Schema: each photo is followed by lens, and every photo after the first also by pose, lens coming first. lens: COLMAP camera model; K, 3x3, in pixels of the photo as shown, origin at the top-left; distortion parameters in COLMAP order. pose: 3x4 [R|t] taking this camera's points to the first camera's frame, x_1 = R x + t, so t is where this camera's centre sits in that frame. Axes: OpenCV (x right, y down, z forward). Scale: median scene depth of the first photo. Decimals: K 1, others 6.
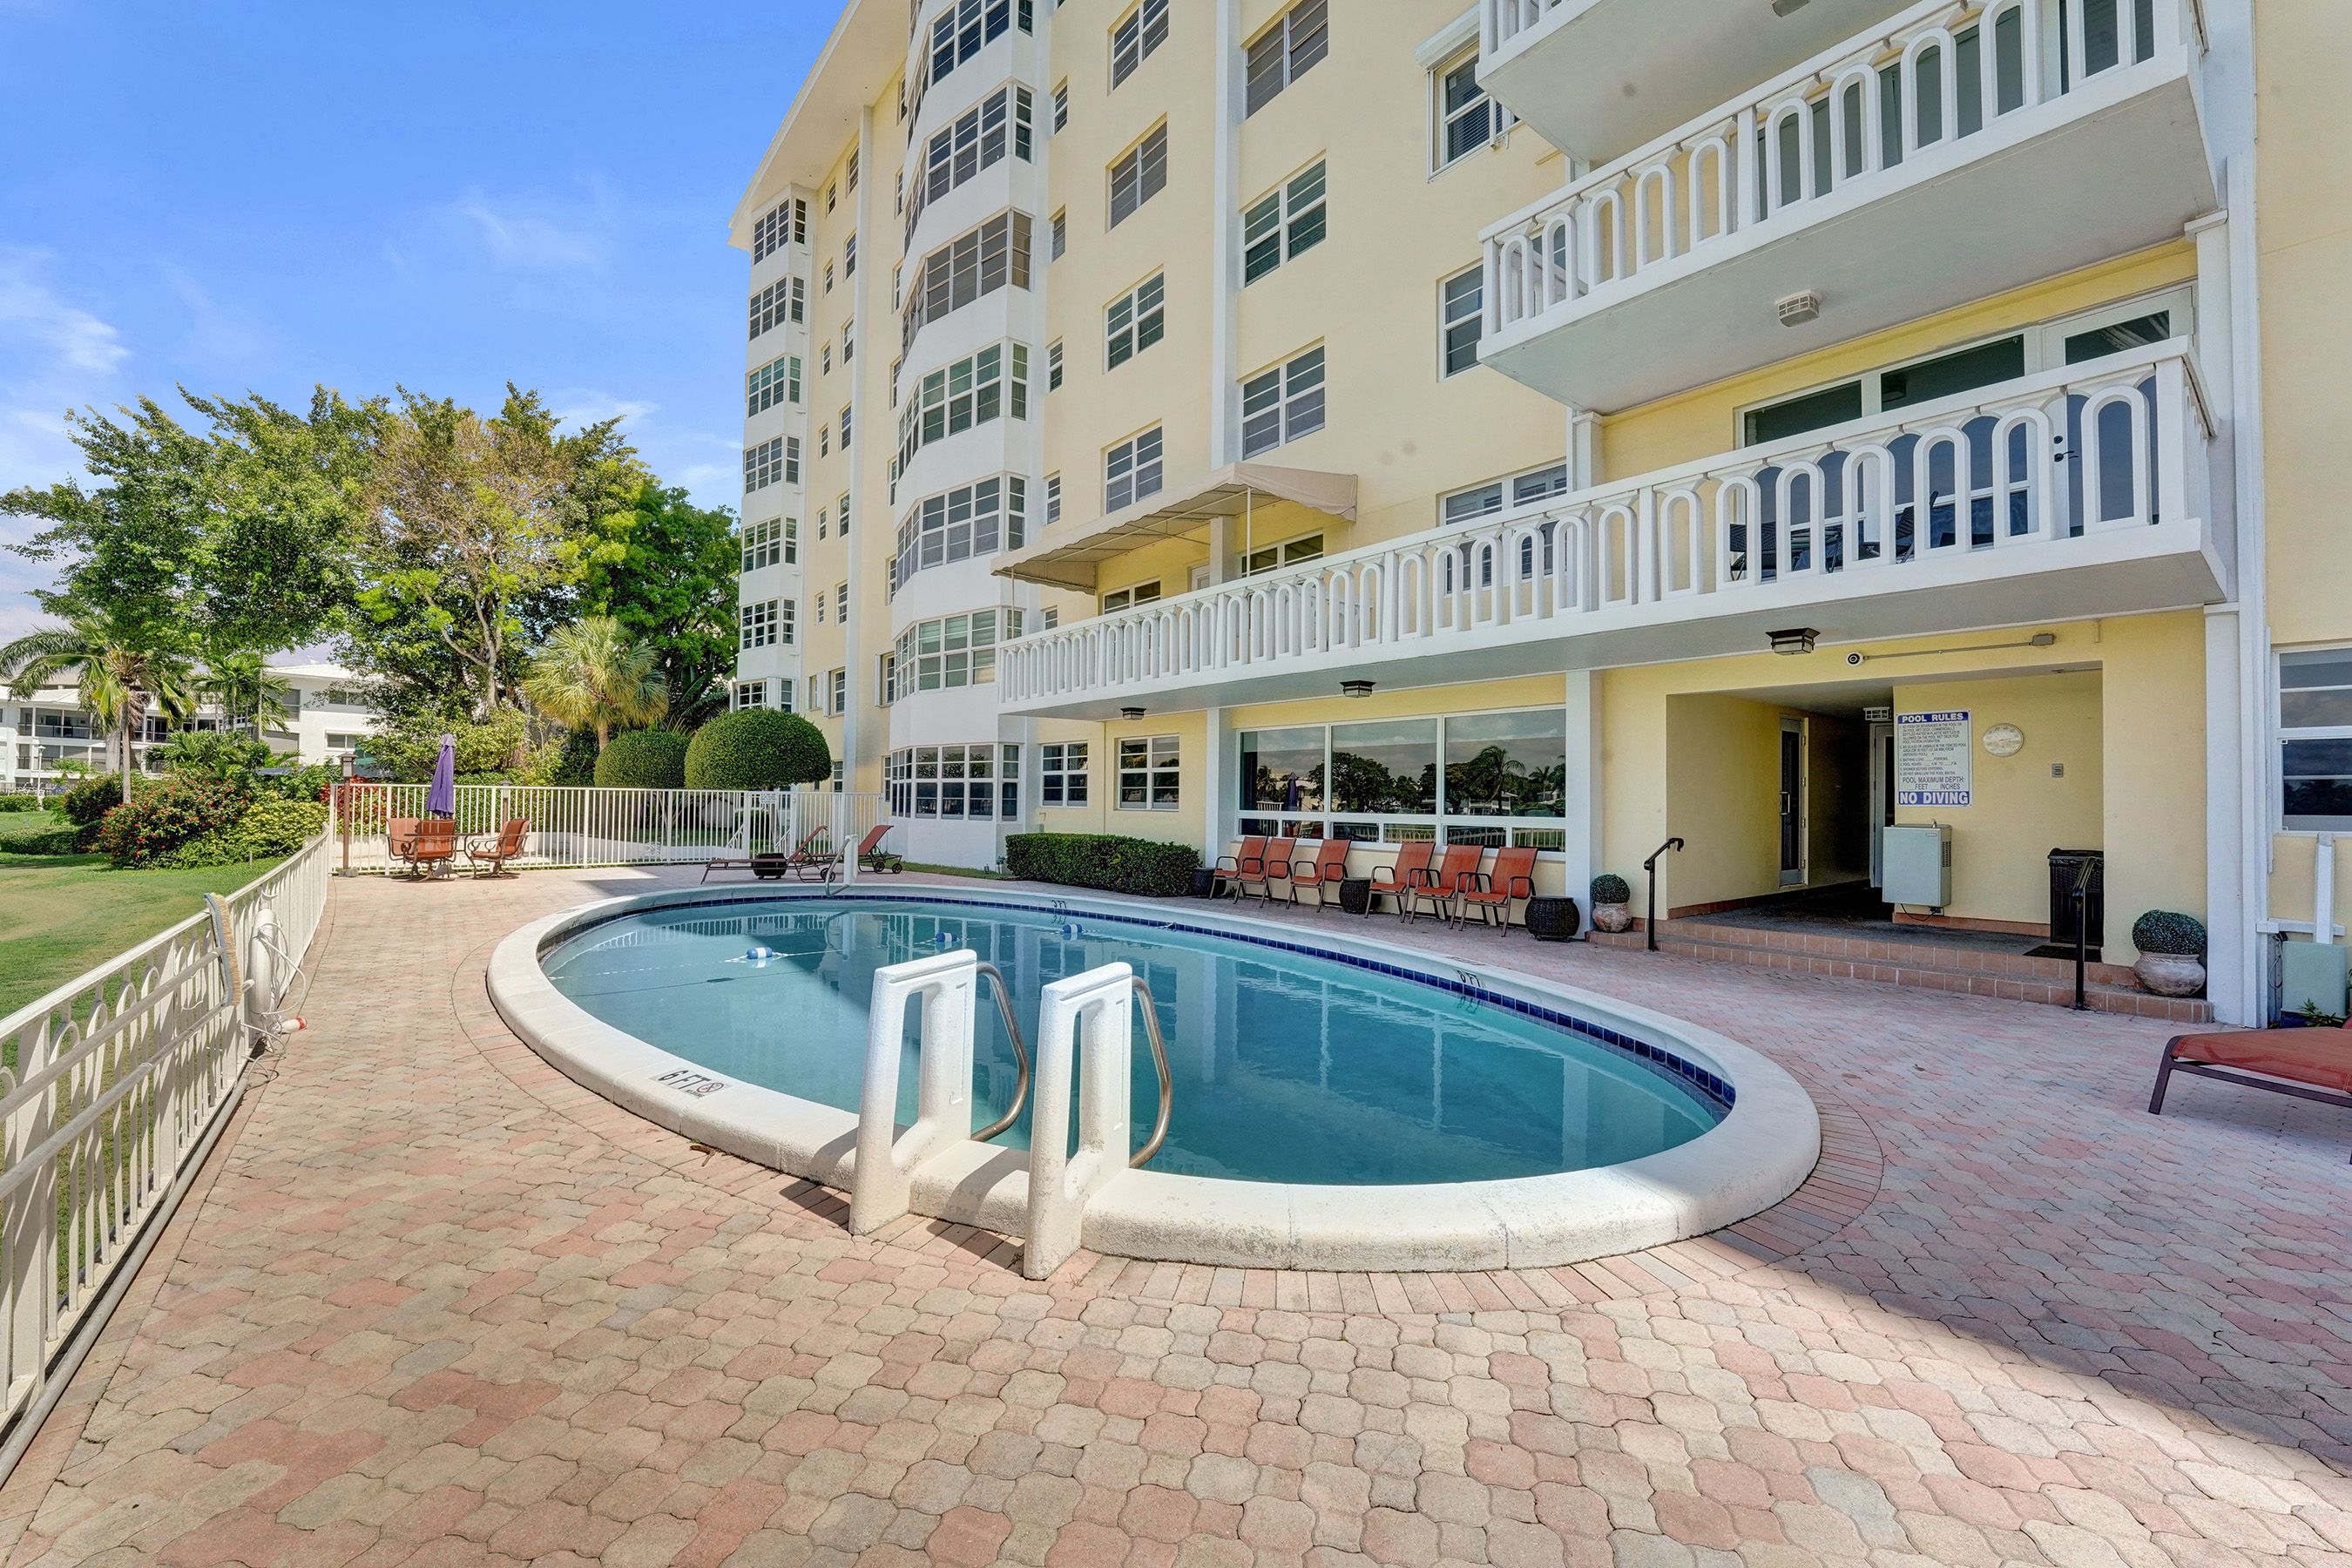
lens RADIAL K [[971.6, 0, 1163.8], [0, 971.6, 786.1], [0, 0, 1]] dist [-0.021700, 0.000033]
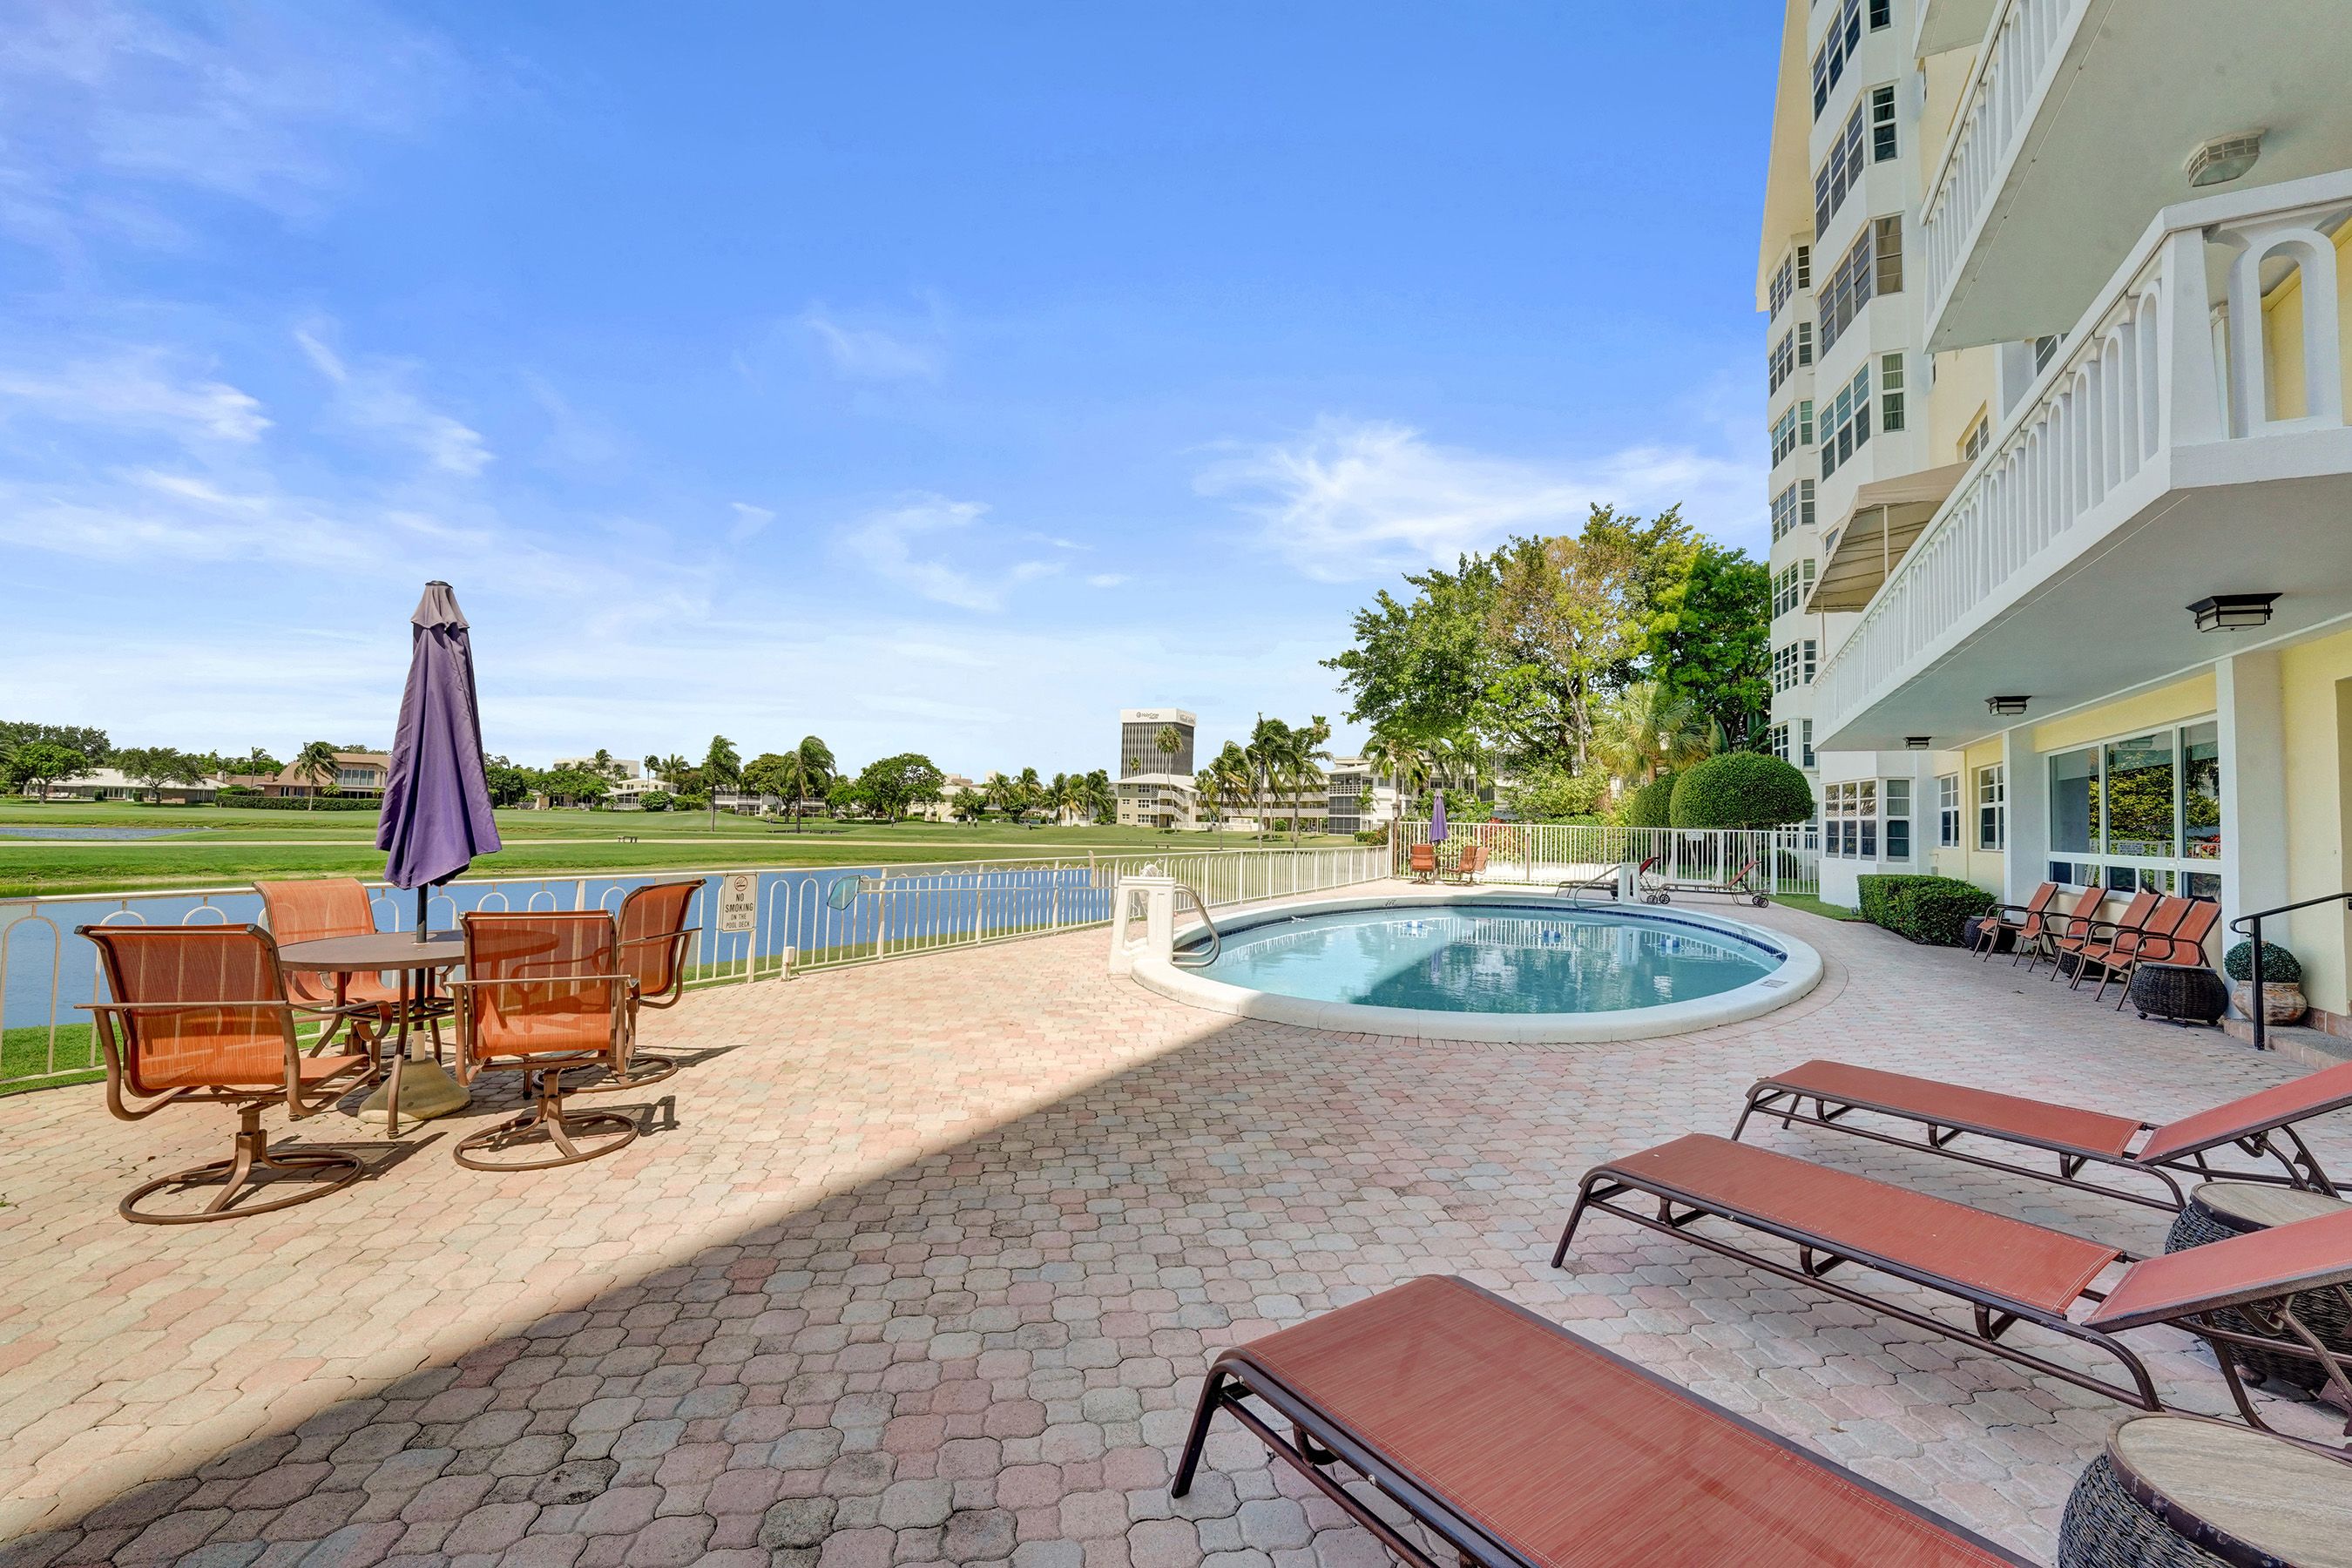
lens RADIAL K [[986.0, 0, 1176.0], [0, 986.0, 784.0], [0, 0, 1]] dist [-0.023702, 0.000057]
pose [[0.406529, -0.039259, -0.912794, 0.302145], [-0.002937, 0.999015, -0.044275, 0.003537], [0.913633, 0.020680, 0.406013, -0.006852]]
